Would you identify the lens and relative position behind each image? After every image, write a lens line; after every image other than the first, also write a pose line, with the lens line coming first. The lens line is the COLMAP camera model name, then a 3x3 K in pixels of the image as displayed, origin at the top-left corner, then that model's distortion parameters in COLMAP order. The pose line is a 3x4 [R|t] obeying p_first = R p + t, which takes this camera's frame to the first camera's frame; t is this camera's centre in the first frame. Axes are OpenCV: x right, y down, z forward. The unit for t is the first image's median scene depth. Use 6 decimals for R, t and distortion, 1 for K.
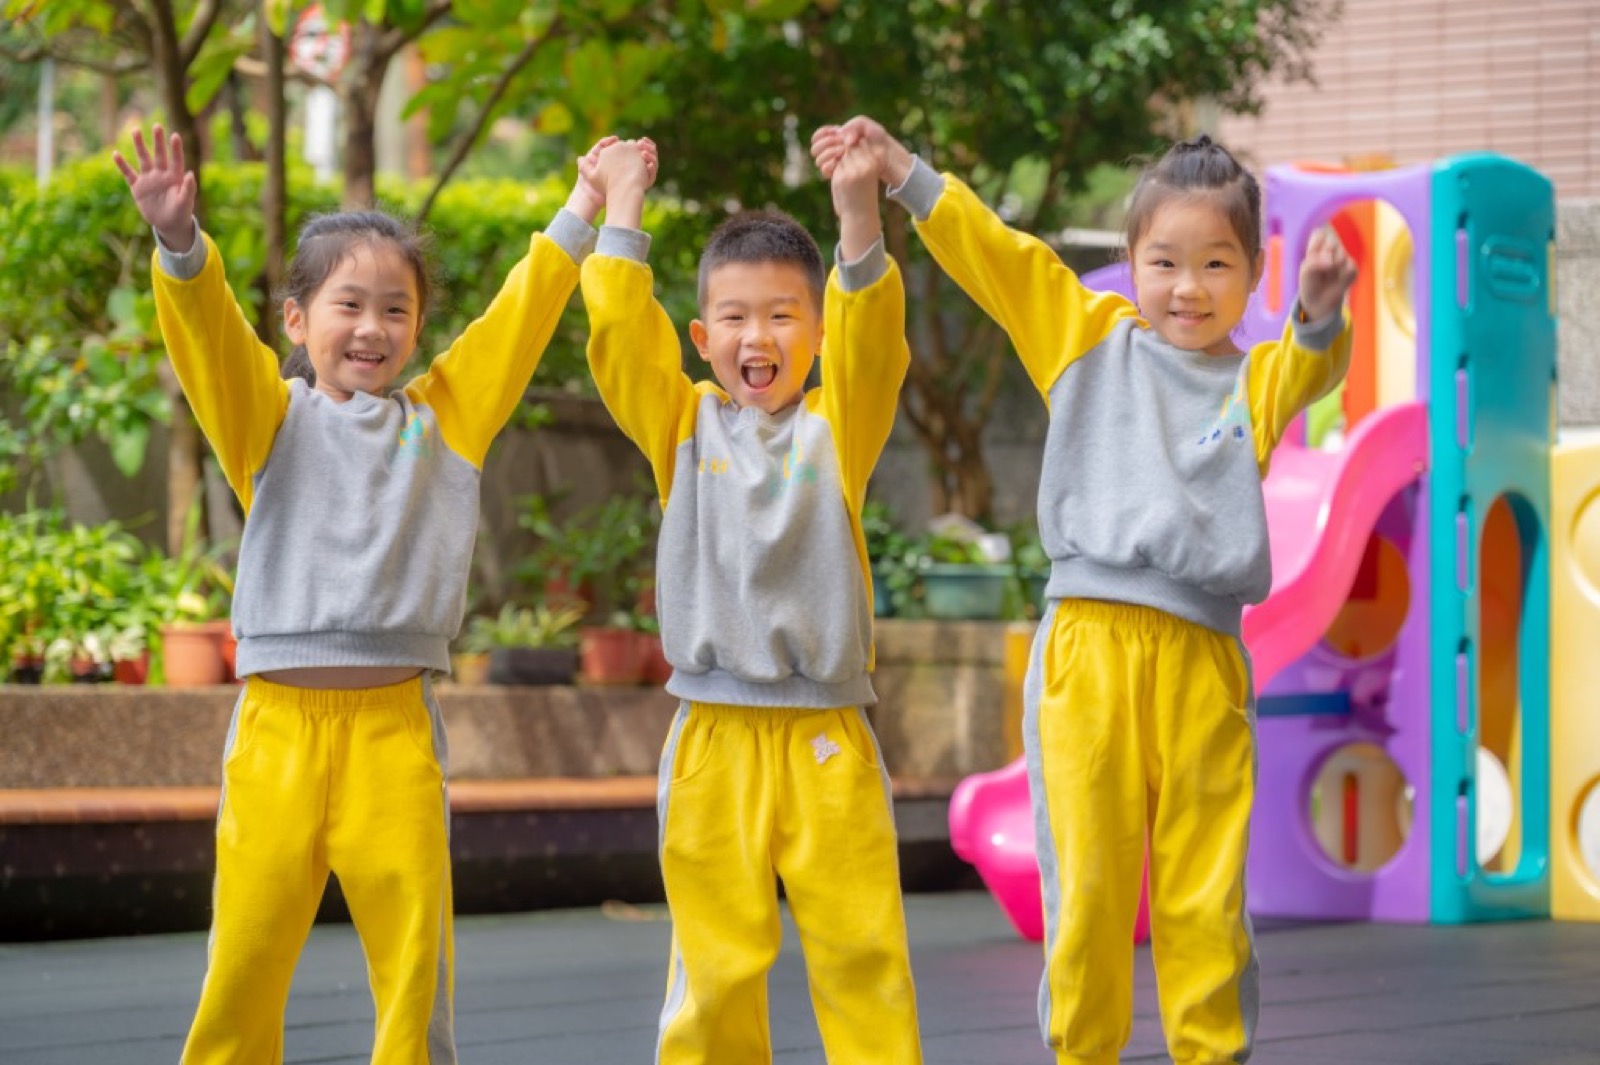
lens RADIAL K [[4669.3, 0, 797.3], [0, 4669.3, 533.0], [0, 0, 1]] dist [0.010110, -0.041982]
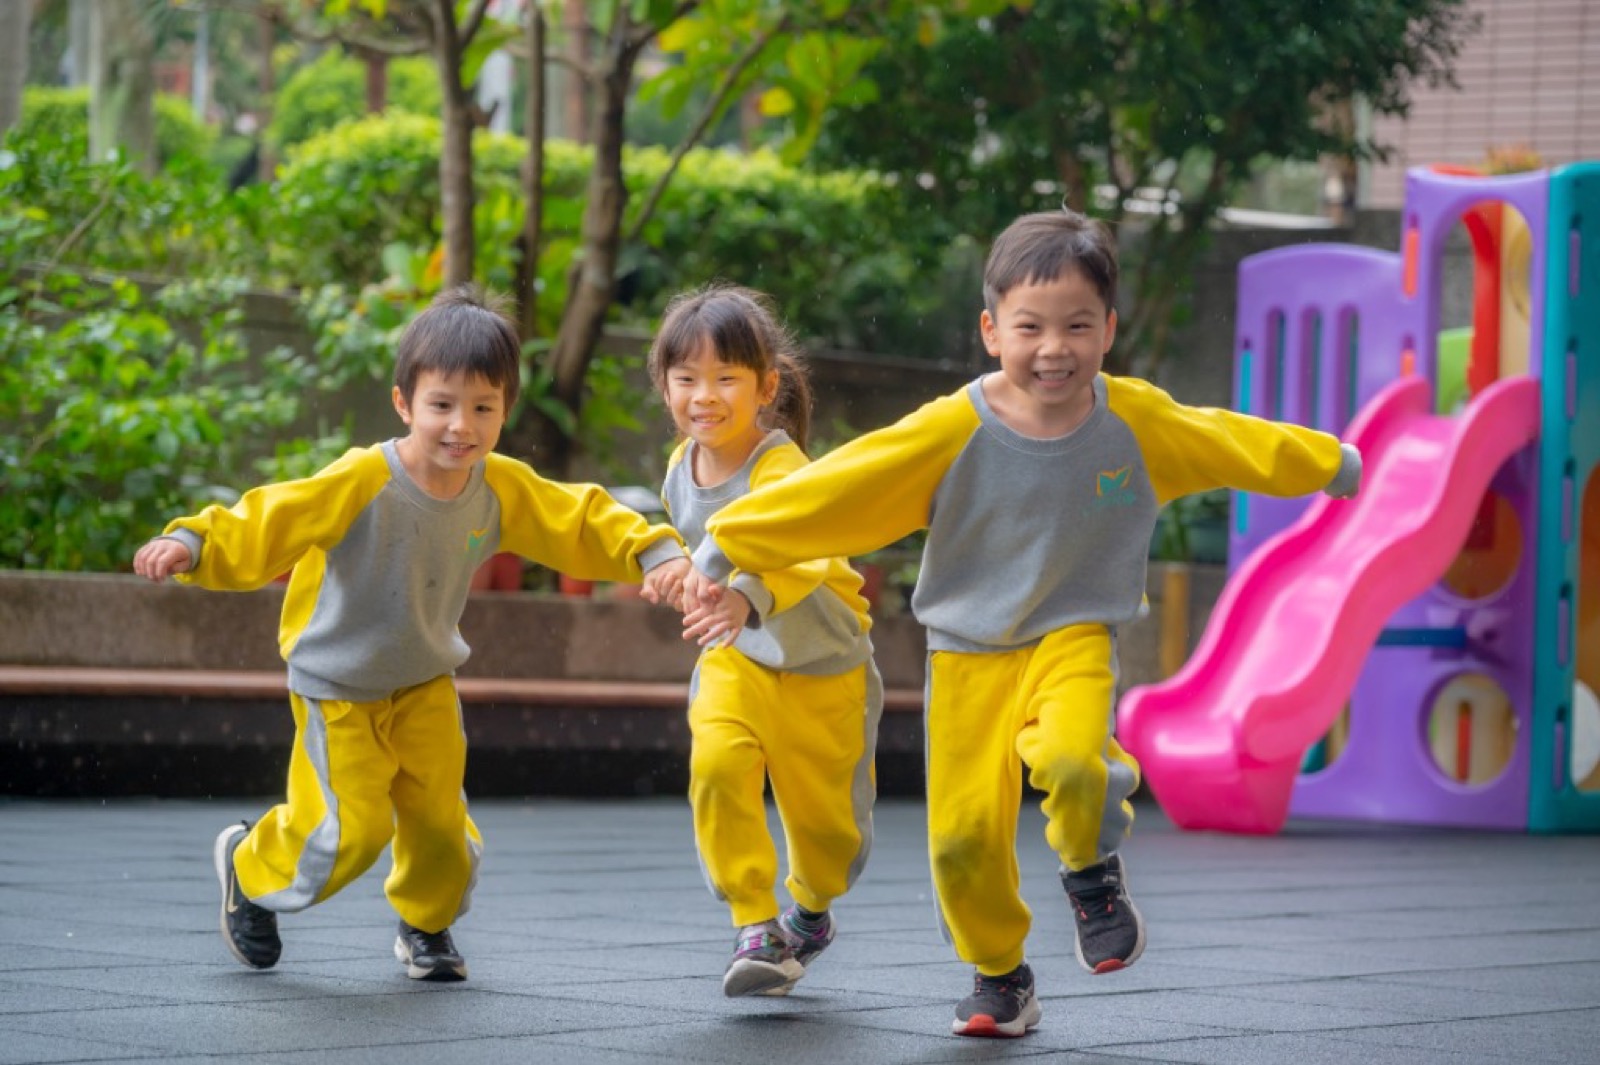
lens RADIAL K [[4913.5, 0, 803.8], [0, 4913.5, 534.0], [0, 0, 1]] dist [-0.095352, -0.550988]
pose [[0.999233, 0.030028, -0.025151, -0.012988], [-0.029826, 0.999520, 0.008378, 0.005006], [0.025391, -0.007621, 0.999649, -0.185530]]
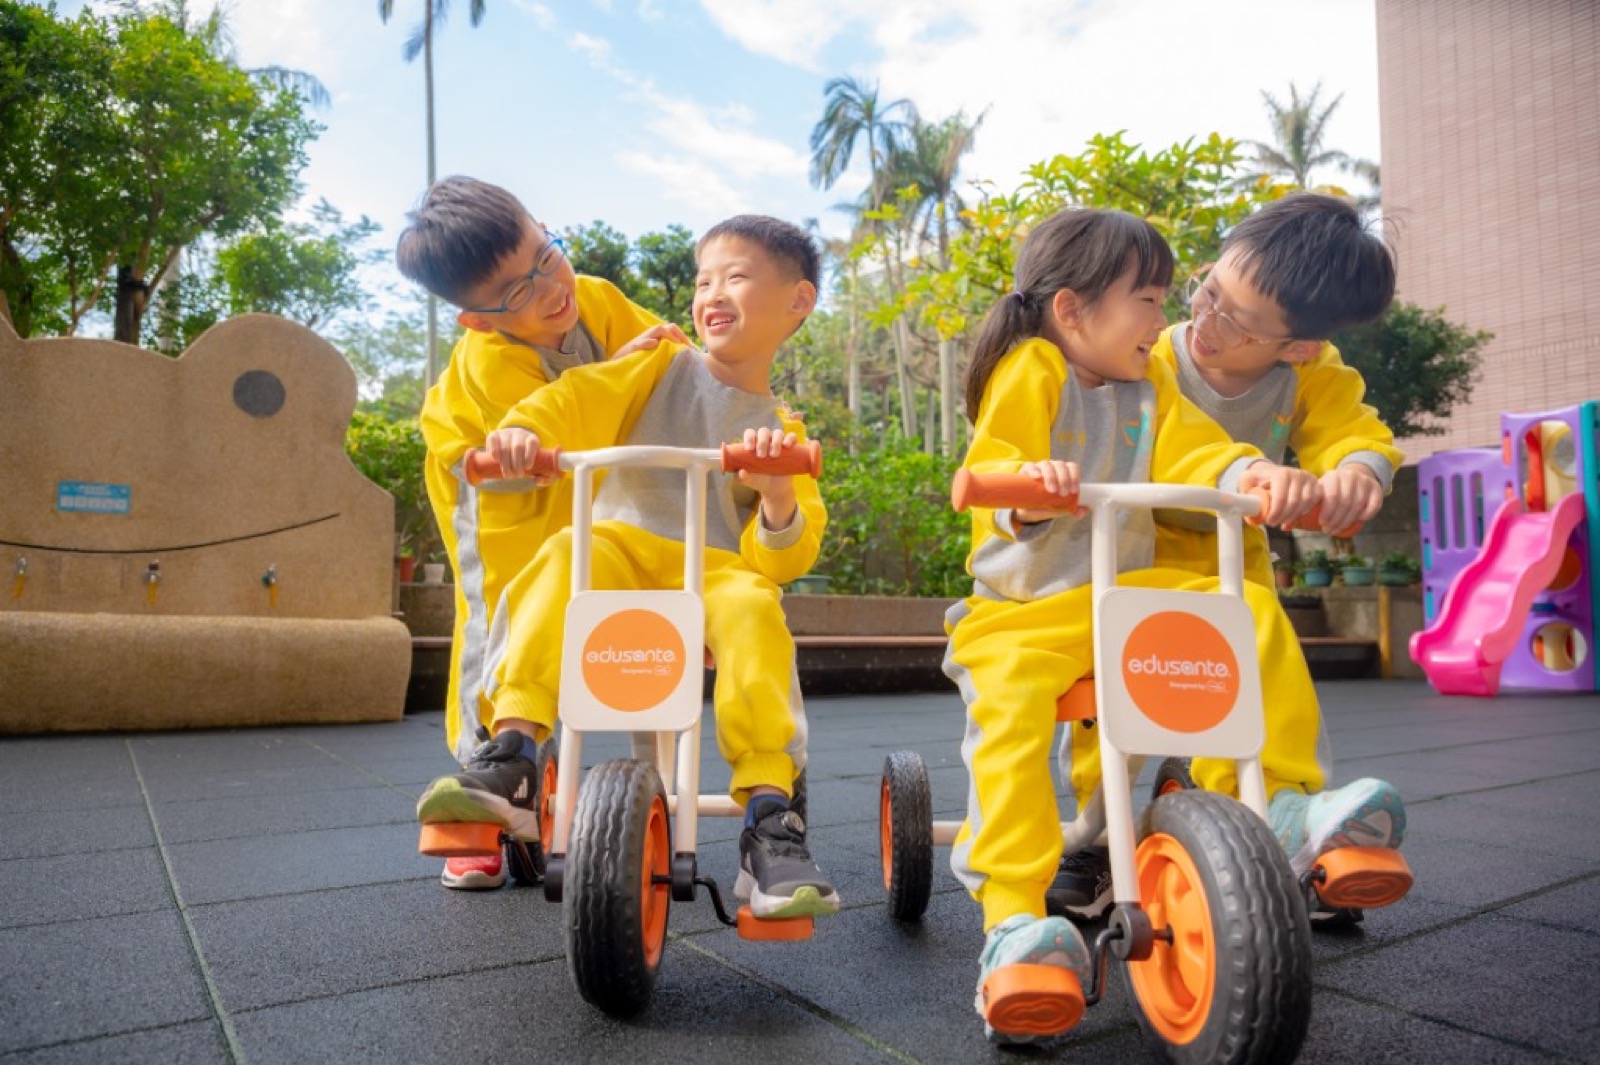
lens RADIAL K [[1066.4, 0, 796.7], [0, 1066.4, 535.2], [0, 0, 1]] dist [-0.007775, -0.000724]
pose [[0.941140, -0.029619, -0.336716, -0.072658], [0.008732, 0.997951, -0.063378, 0.026592], [0.337903, 0.056708, 0.939471, 0.253296]]
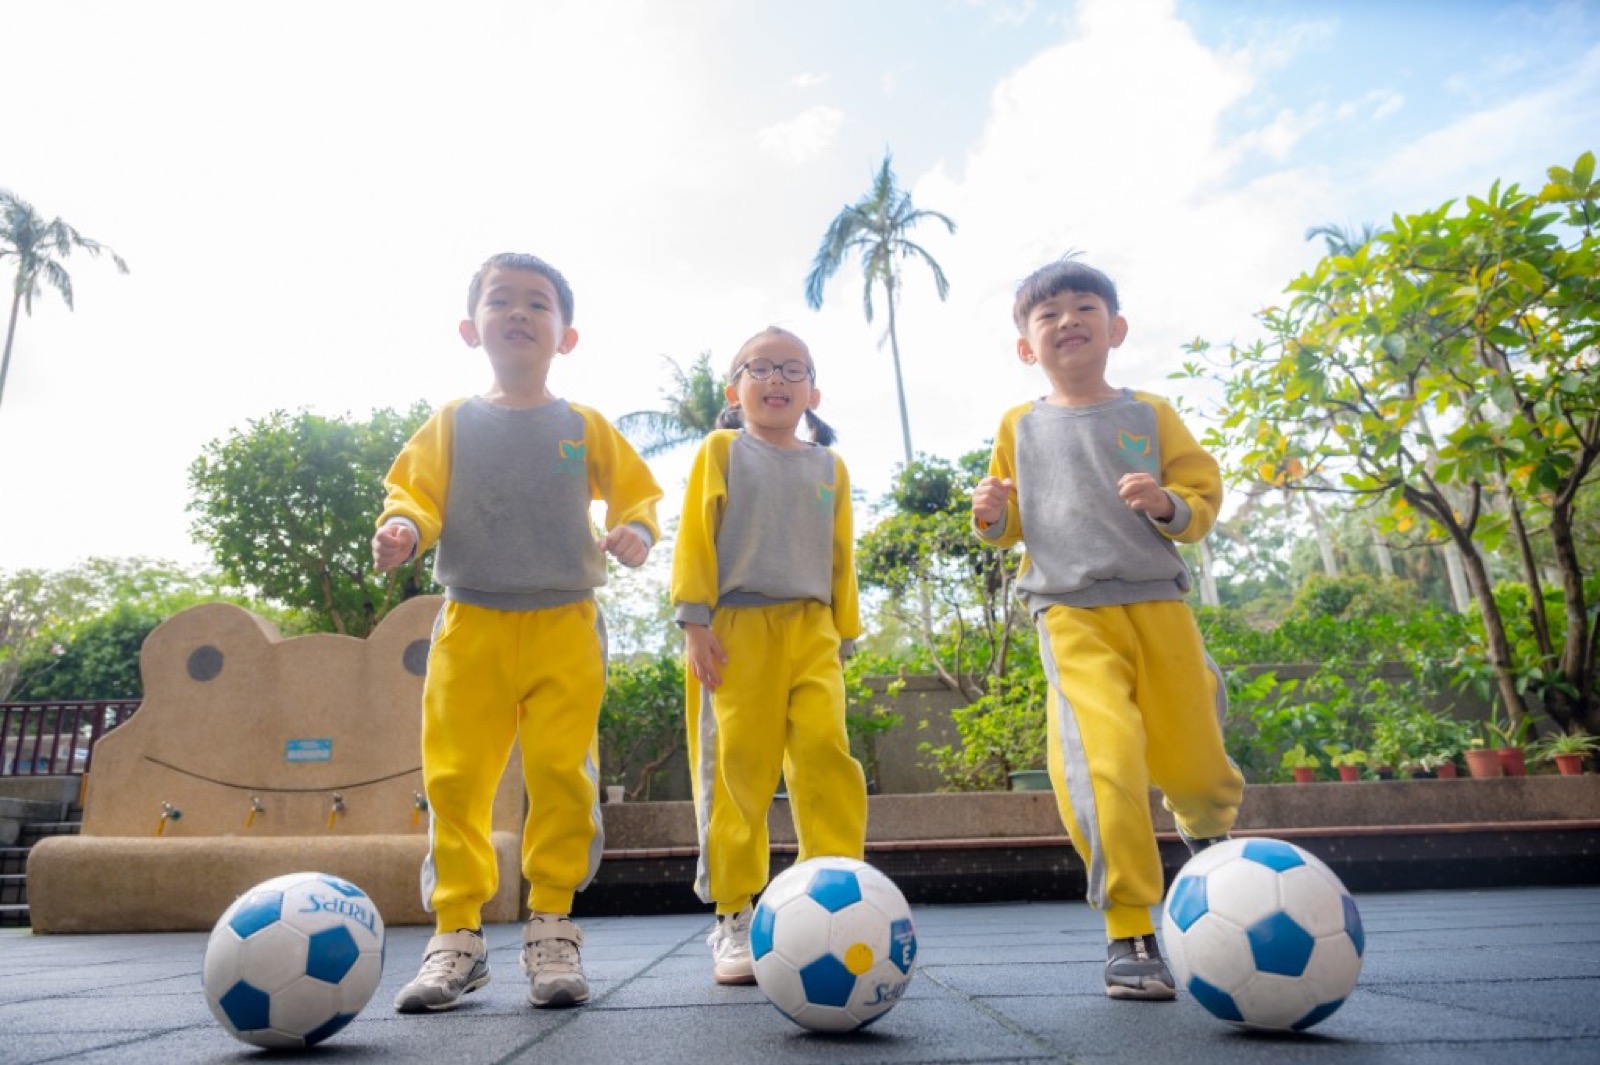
lens RADIAL K [[1066.4, 0, 796.7], [0, 1066.4, 535.2], [0, 0, 1]] dist [-0.007775, -0.000724]
pose [[0.601899, -0.269938, -0.751566, 0.075319], [0.055833, 0.953059, -0.297594, 0.047704], [0.796618, 0.137159, 0.588716, 0.361347]]
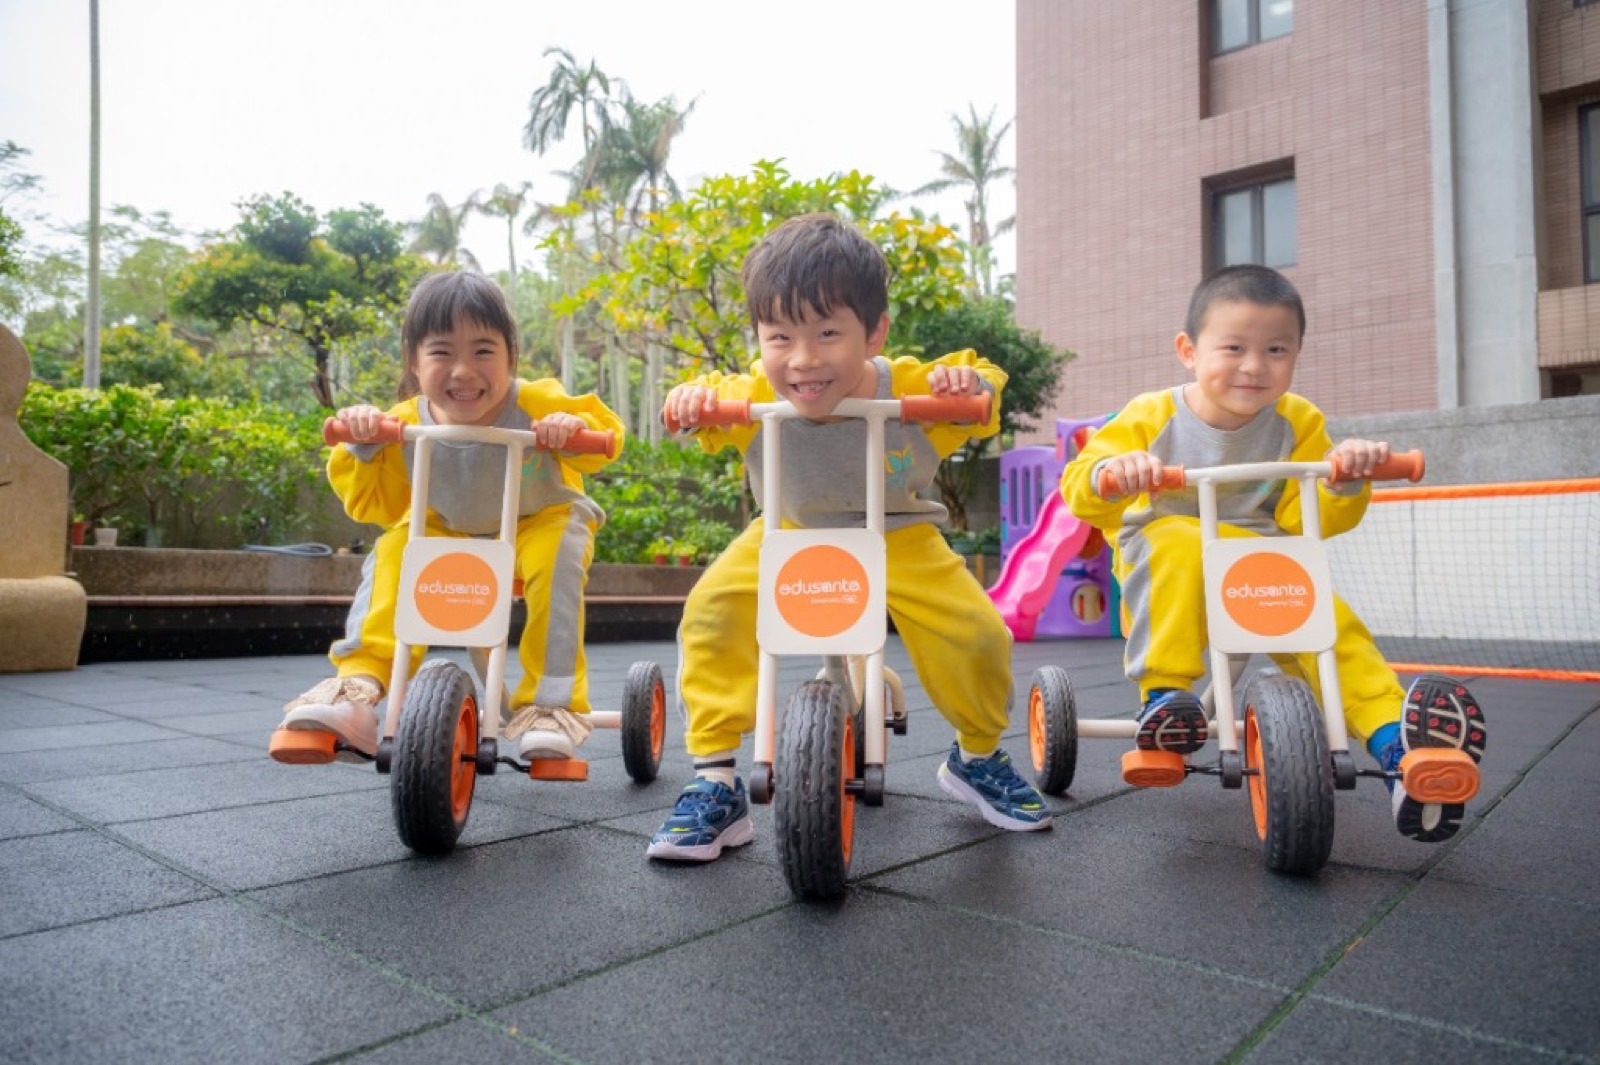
lens RADIAL K [[1061.4, 0, 795.8], [0, 1061.4, 517.6], [0, 0, 1]] dist [-0.006024, -0.001963]
pose [[0.996548, -0.009692, -0.082454, -0.025385], [0.005818, 0.998874, -0.047085, 0.027995], [0.082817, 0.046443, 0.995482, 0.184122]]
